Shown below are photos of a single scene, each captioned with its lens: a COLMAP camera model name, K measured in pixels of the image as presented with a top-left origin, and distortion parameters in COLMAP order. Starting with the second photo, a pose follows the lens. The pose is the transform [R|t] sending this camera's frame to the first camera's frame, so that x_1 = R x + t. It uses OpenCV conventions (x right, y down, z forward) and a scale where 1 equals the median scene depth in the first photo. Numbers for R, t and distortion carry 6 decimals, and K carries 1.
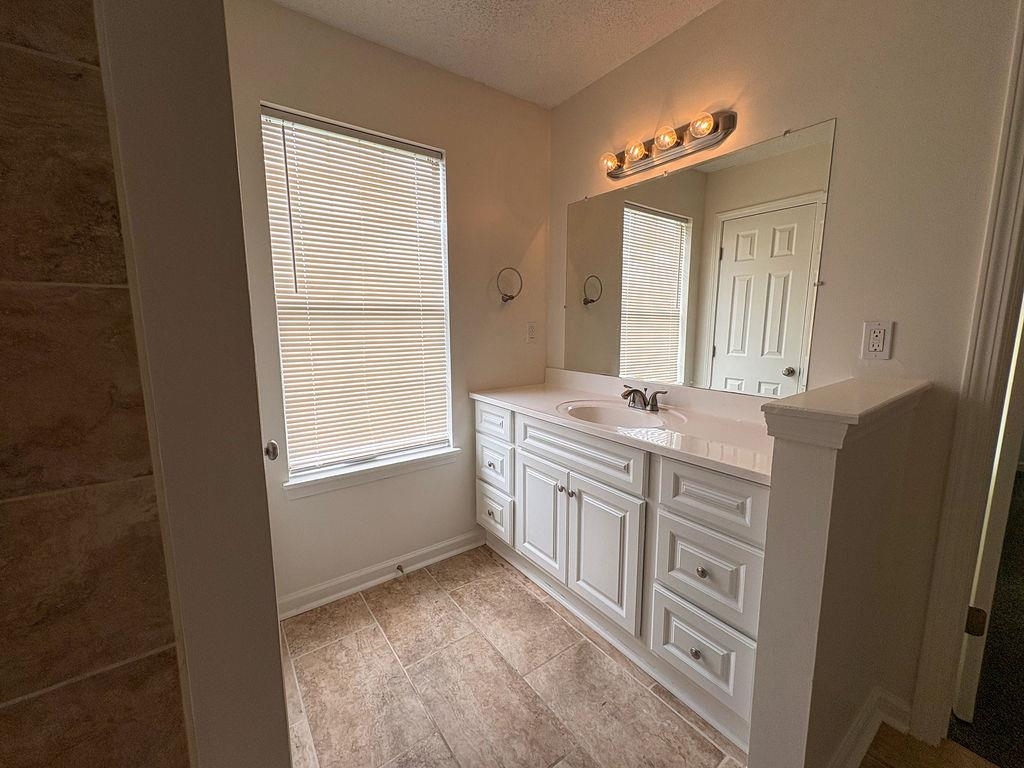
lens RADIAL K [[416.0, 0, 511.7], [0, 416.0, 382.7], [0, 0, 1]] dist [-0.001210, 0.000198]
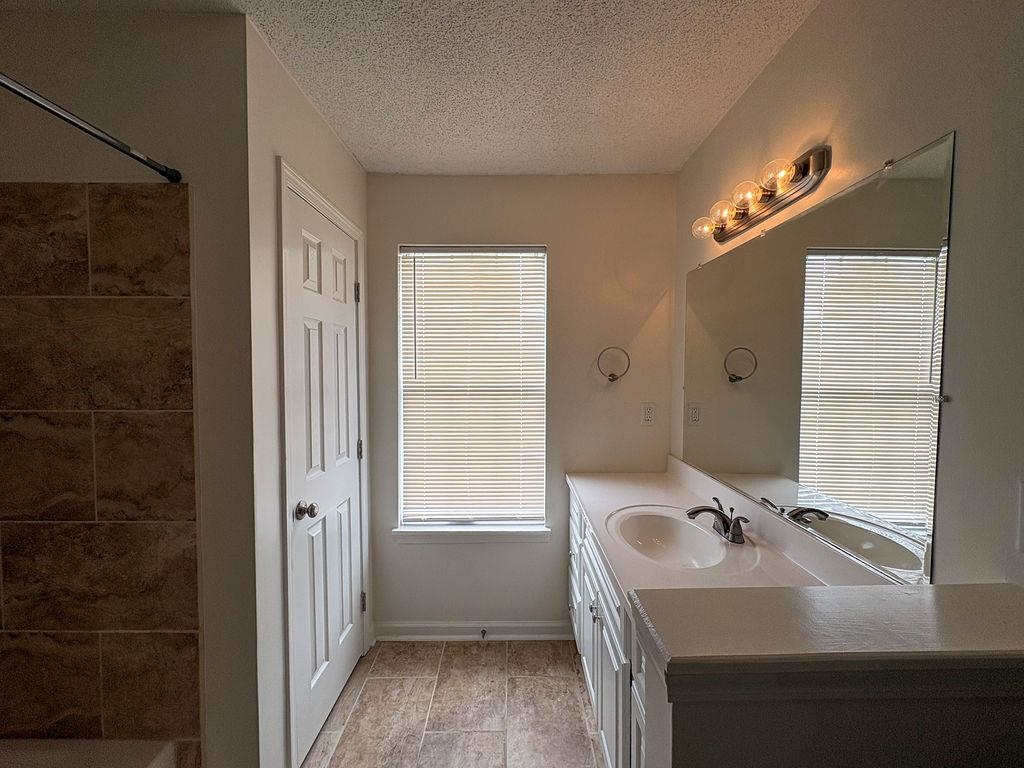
lens RADIAL K [[416.0, 0, 511.7], [0, 416.0, 382.7], [0, 0, 1]] dist [-0.001210, 0.000198]
pose [[0.807501, 0.023590, -0.589394, 0.455903], [-0.086872, 0.993060, -0.079272, -0.124080], [0.583434, 0.115215, 0.803947, 0.135647]]
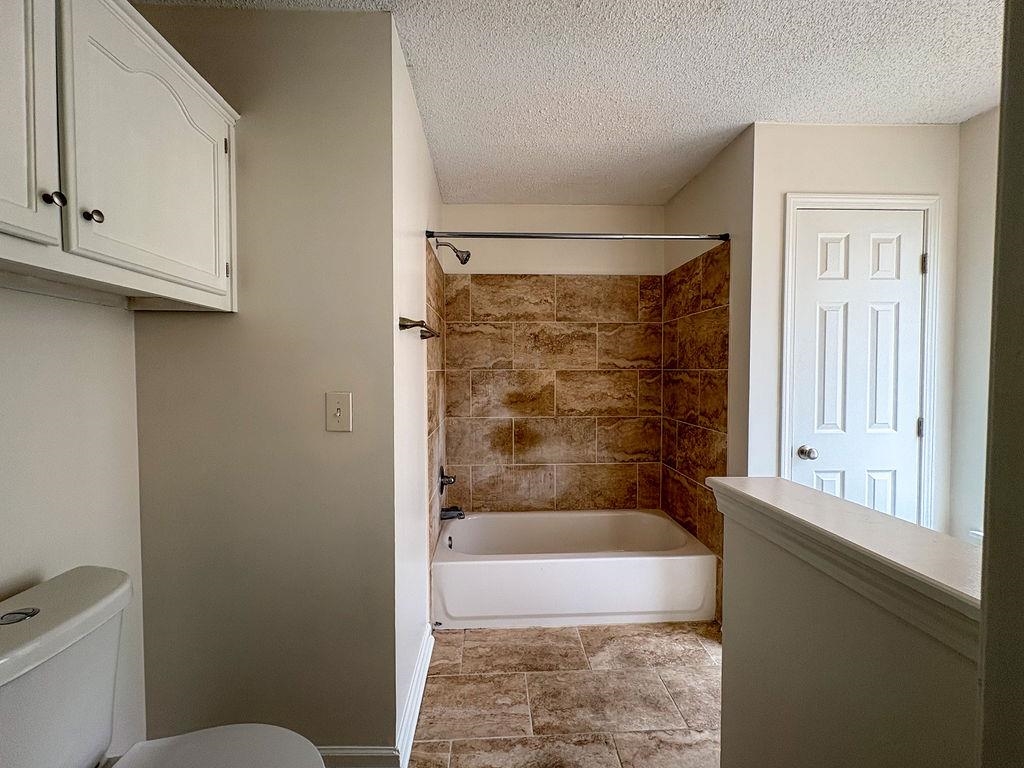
lens RADIAL K [[416.0, 0, 511.7], [0, 416.0, 382.7], [0, 0, 1]] dist [-0.001210, 0.000198]
pose [[-0.555820, 0.030986, -0.830725, 0.946743], [-0.114585, 0.986911, 0.113478, -0.114241], [0.823368, 0.158262, -0.544994, 0.519061]]
